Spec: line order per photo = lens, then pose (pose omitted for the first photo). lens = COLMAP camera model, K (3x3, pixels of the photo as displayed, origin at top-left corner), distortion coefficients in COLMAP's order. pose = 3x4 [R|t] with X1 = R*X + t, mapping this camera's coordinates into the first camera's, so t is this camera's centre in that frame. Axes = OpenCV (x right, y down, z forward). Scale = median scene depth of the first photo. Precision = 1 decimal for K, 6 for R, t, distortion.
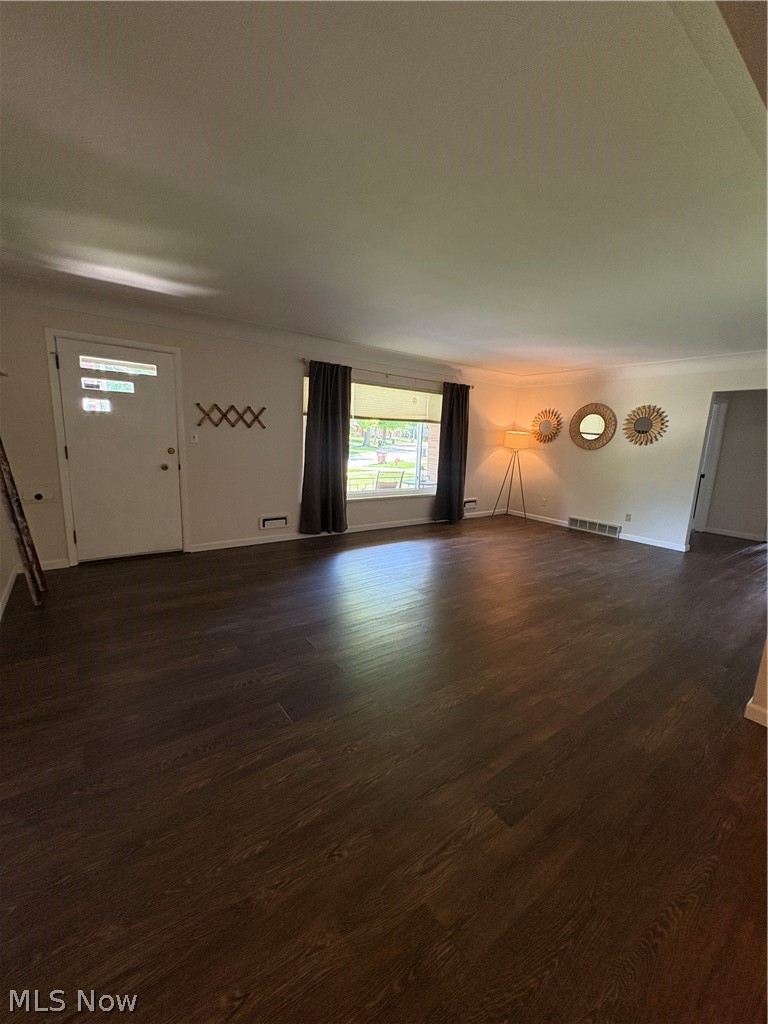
lens RADIAL K [[409.4, 0, 383.0], [0, 409.4, 514.3], [0, 0, 1]] dist [-0.000069, 0.000048]
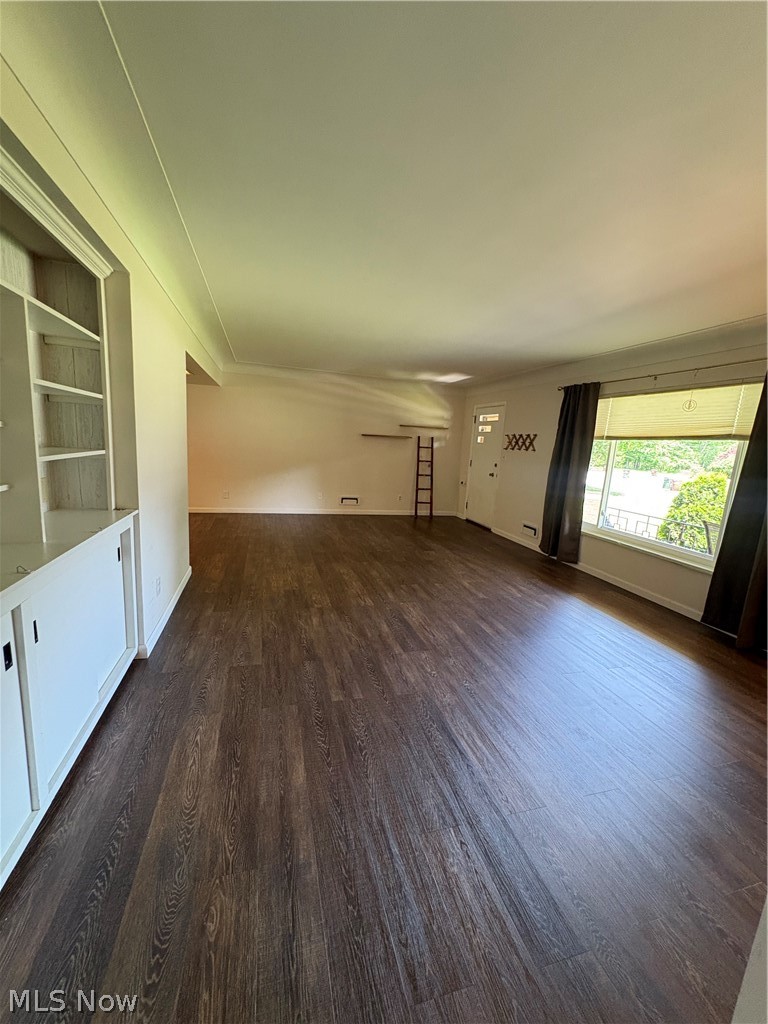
lens RADIAL K [[409.4, 0, 382.7], [0, 409.4, 512.5], [0, 0, 1]] dist [-0.000069, 0.000048]
pose [[-0.350059, 0.098977, -0.931484, 1.060496], [-0.251984, 0.947797, 0.195408, -0.165797], [0.902199, 0.303123, -0.306844, 1.056344]]
